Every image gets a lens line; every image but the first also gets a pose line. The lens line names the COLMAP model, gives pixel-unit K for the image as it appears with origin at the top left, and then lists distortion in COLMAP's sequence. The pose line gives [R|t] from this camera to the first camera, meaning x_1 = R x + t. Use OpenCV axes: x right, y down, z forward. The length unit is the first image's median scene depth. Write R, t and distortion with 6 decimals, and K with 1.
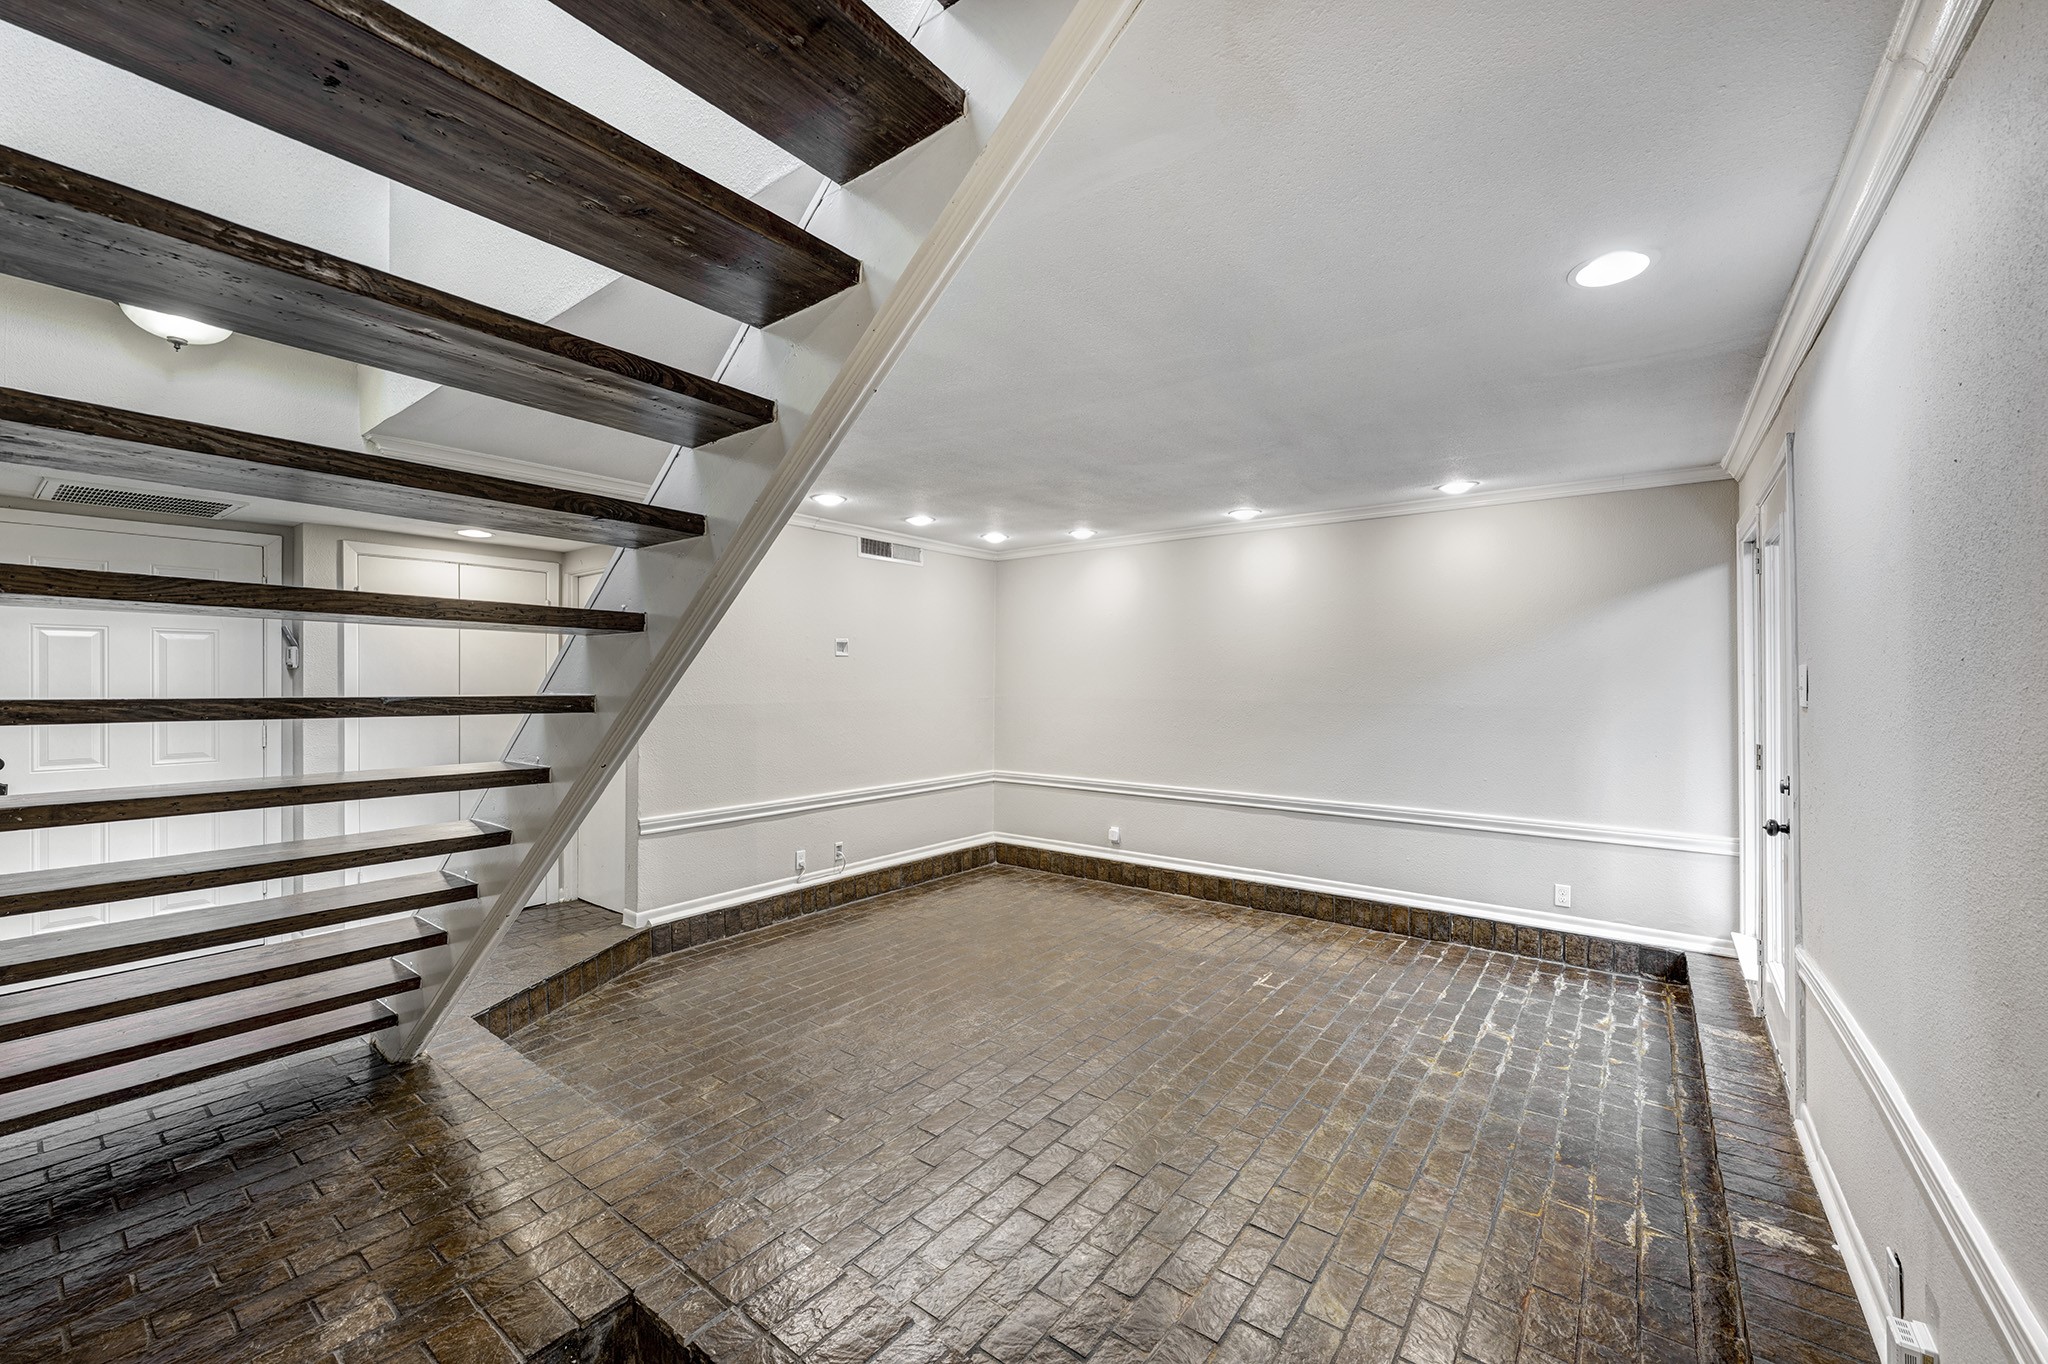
lens RADIAL K [[810.6, 0, 1015.2], [0, 810.6, 684.5], [0, 0, 1]] dist [-0.004680, 0.000295]
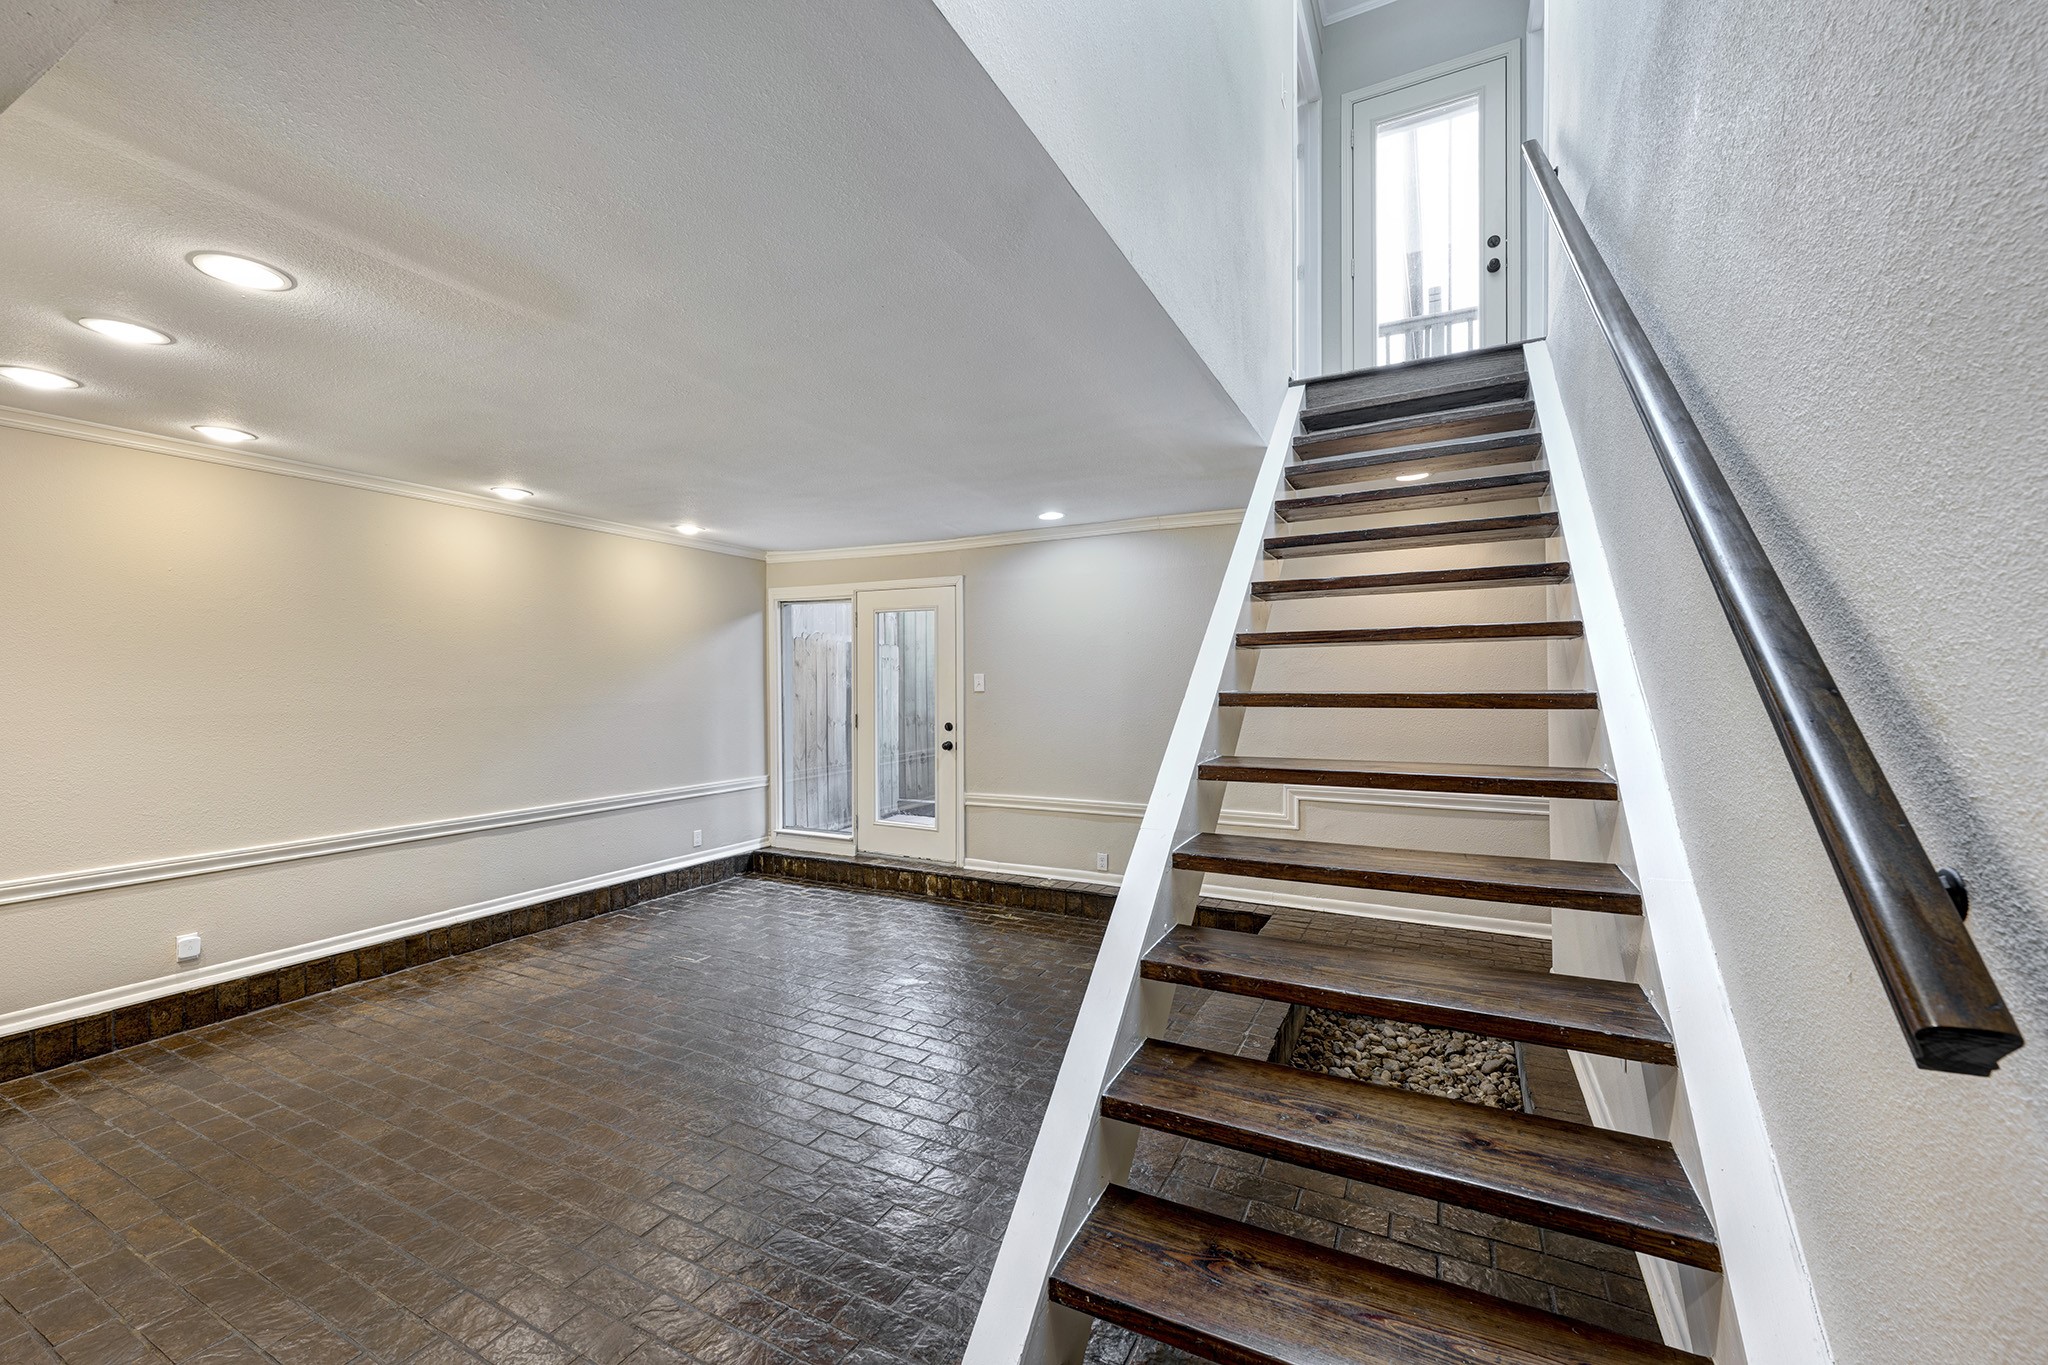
lens RADIAL K [[810.6, 0, 1015.6], [0, 810.6, 685.5], [0, 0, 1]] dist [-0.004680, 0.000295]
pose [[-0.173643, -0.005435, 0.984794, -0.754704], [0.012103, 0.999897, 0.007653, -0.003140], [-0.984734, 0.013248, -0.173560, 0.683246]]
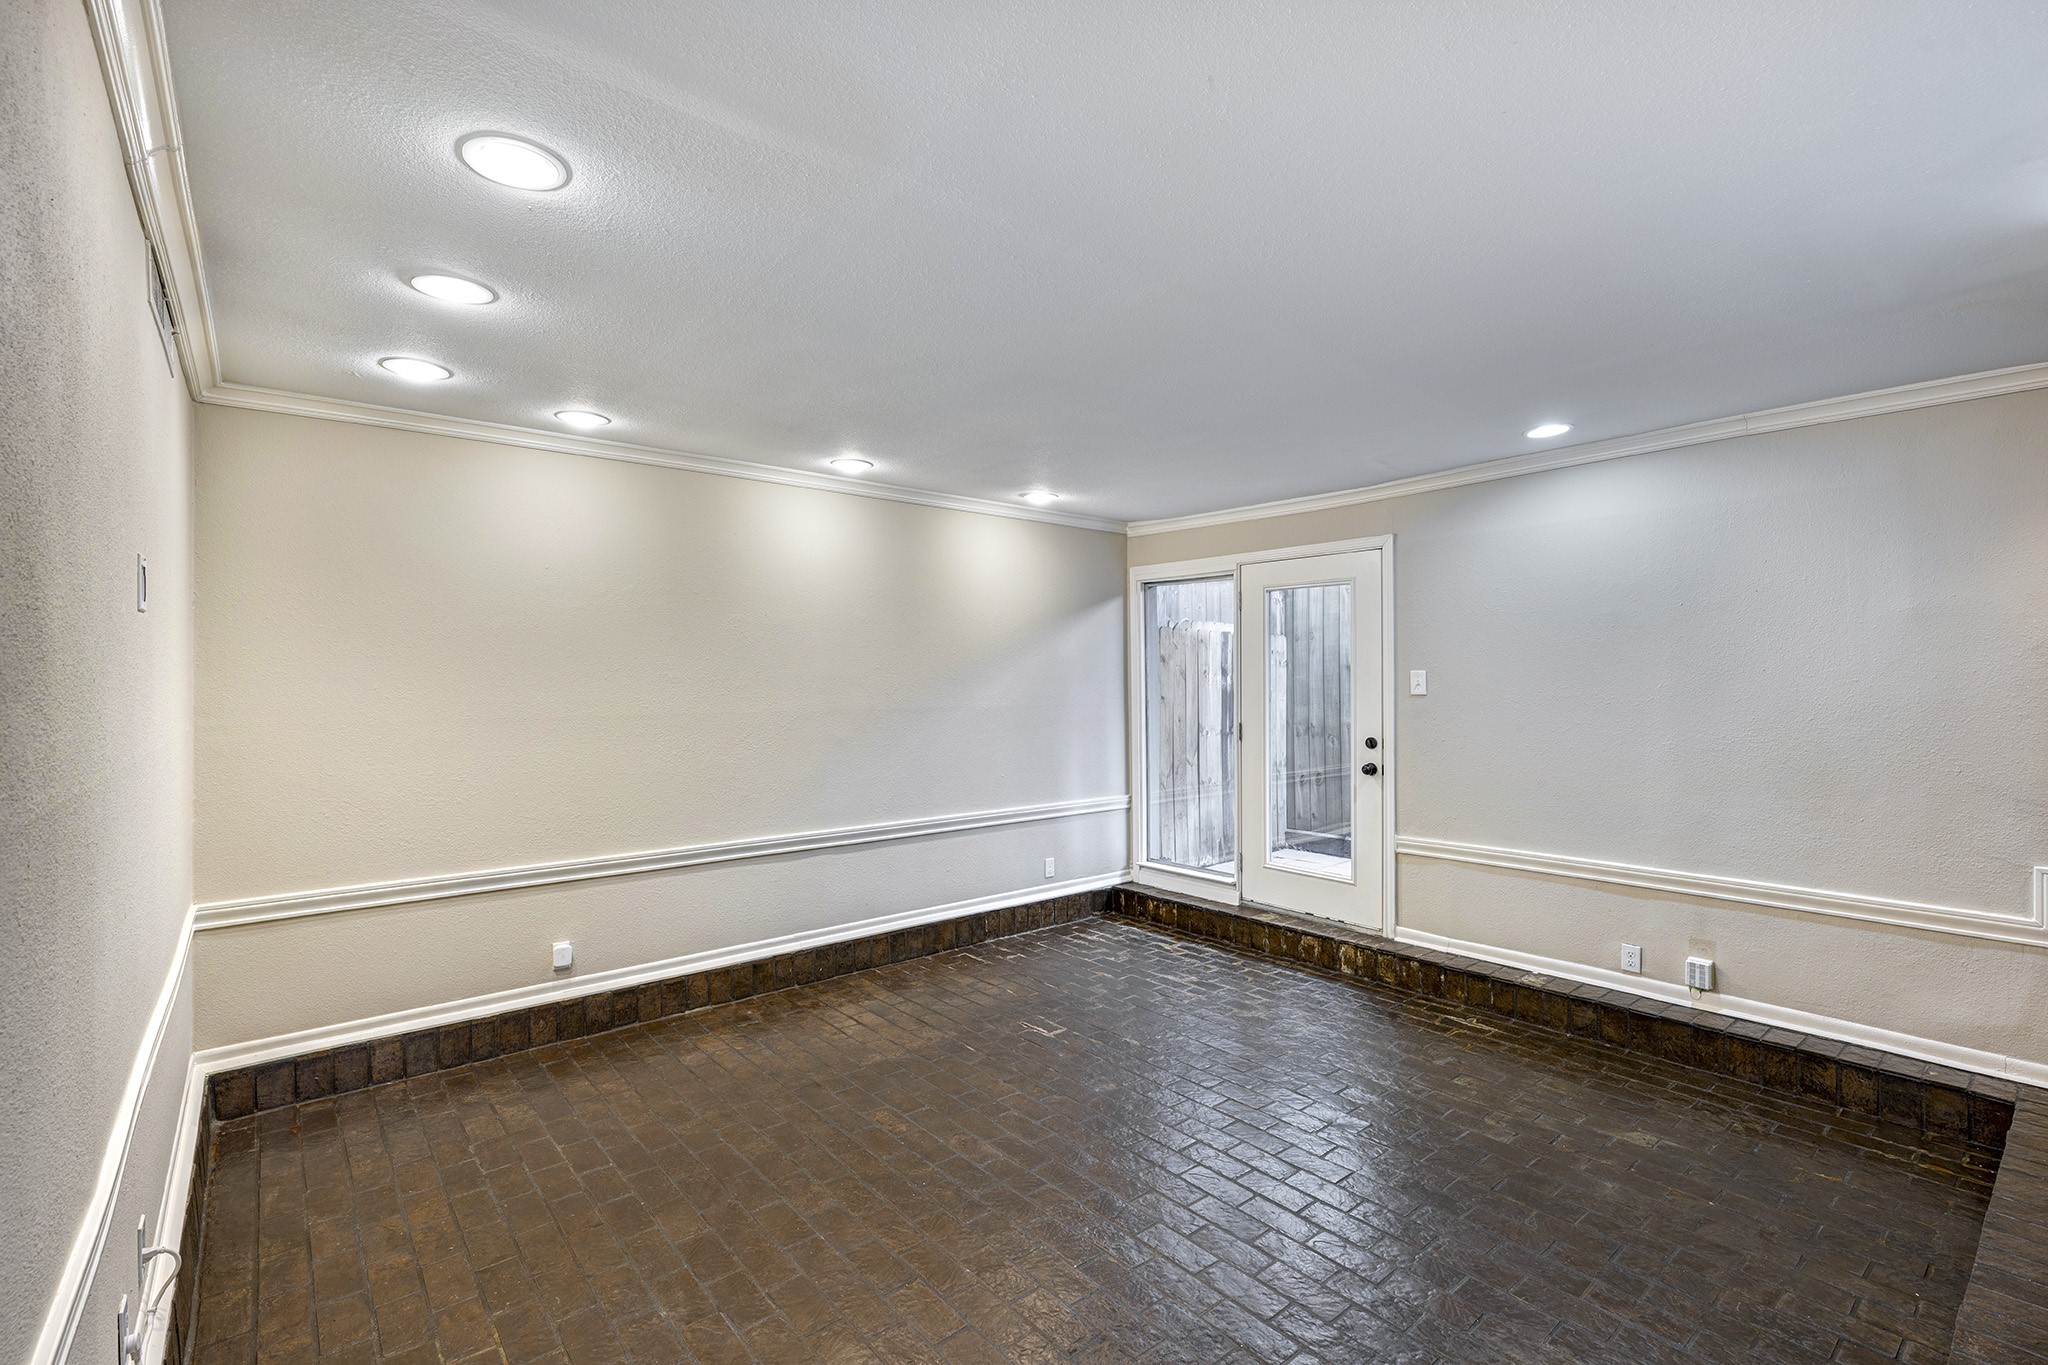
lens RADIAL K [[902.5, 0, 1022.8], [0, 902.5, 680.2], [0, 0, 1]] dist [-0.003088, -0.000411]
pose [[0.224691, -0.001060, 0.974429, -0.575305], [0.013588, 0.999906, -0.002045, -0.005162], [-0.974335, 0.013700, 0.224684, 0.723332]]
